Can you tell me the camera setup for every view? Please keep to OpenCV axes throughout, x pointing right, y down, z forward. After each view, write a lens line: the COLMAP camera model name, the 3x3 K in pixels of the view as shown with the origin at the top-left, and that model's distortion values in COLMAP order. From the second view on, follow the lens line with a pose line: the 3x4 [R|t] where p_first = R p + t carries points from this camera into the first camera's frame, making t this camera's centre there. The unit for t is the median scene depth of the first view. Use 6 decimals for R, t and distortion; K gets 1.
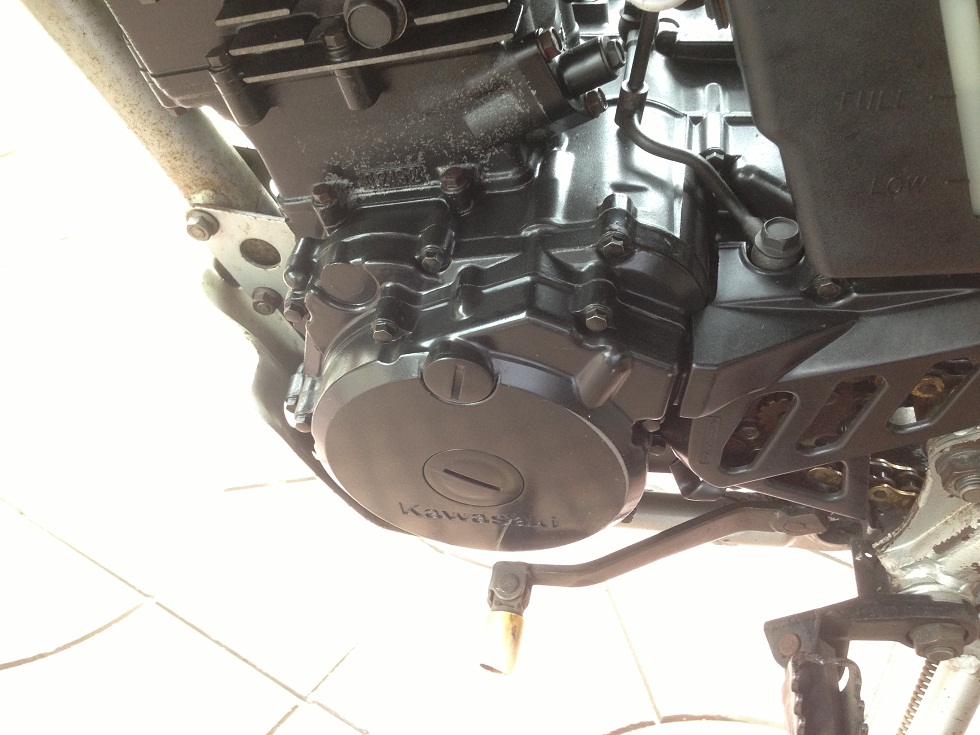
lens RADIAL K [[928.7, 0, 490.5], [0, 928.7, 368.0], [0, 0, 1]] dist [0.025823, 0.000000]
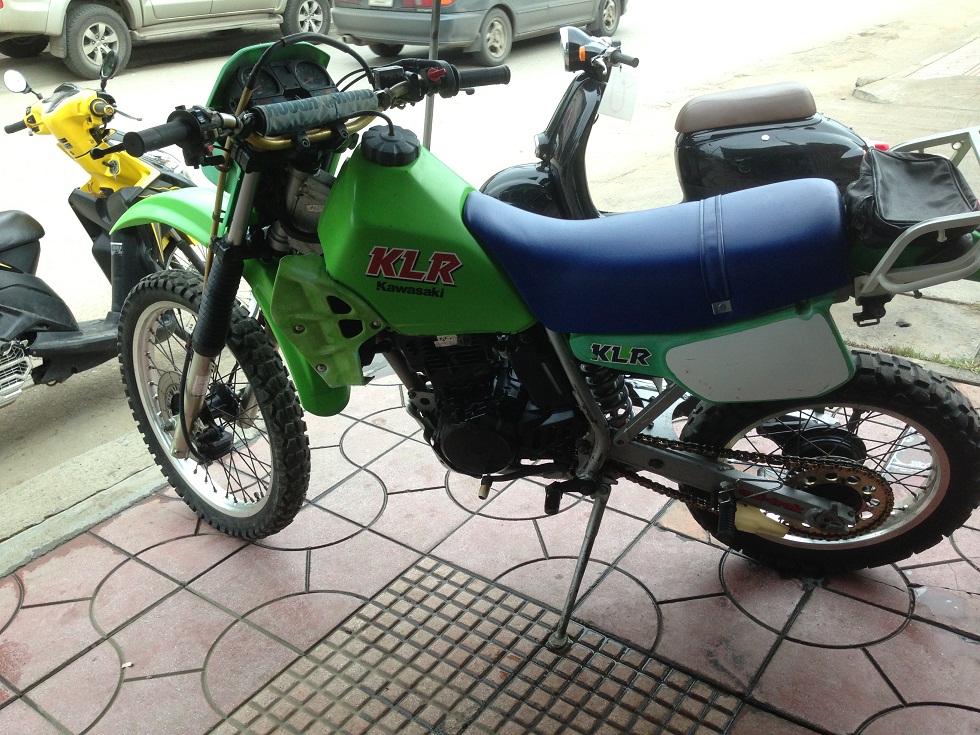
lens RADIAL K [[928.7, 0, 490.3], [0, 928.7, 367.4], [0, 0, 1]] dist [0.025823, 0.000000]
pose [[0.998861, -0.014860, -0.045352, 0.262979], [0.008174, 0.989516, -0.144190, 0.374567], [0.047020, 0.143655, 0.988510, -3.573711]]
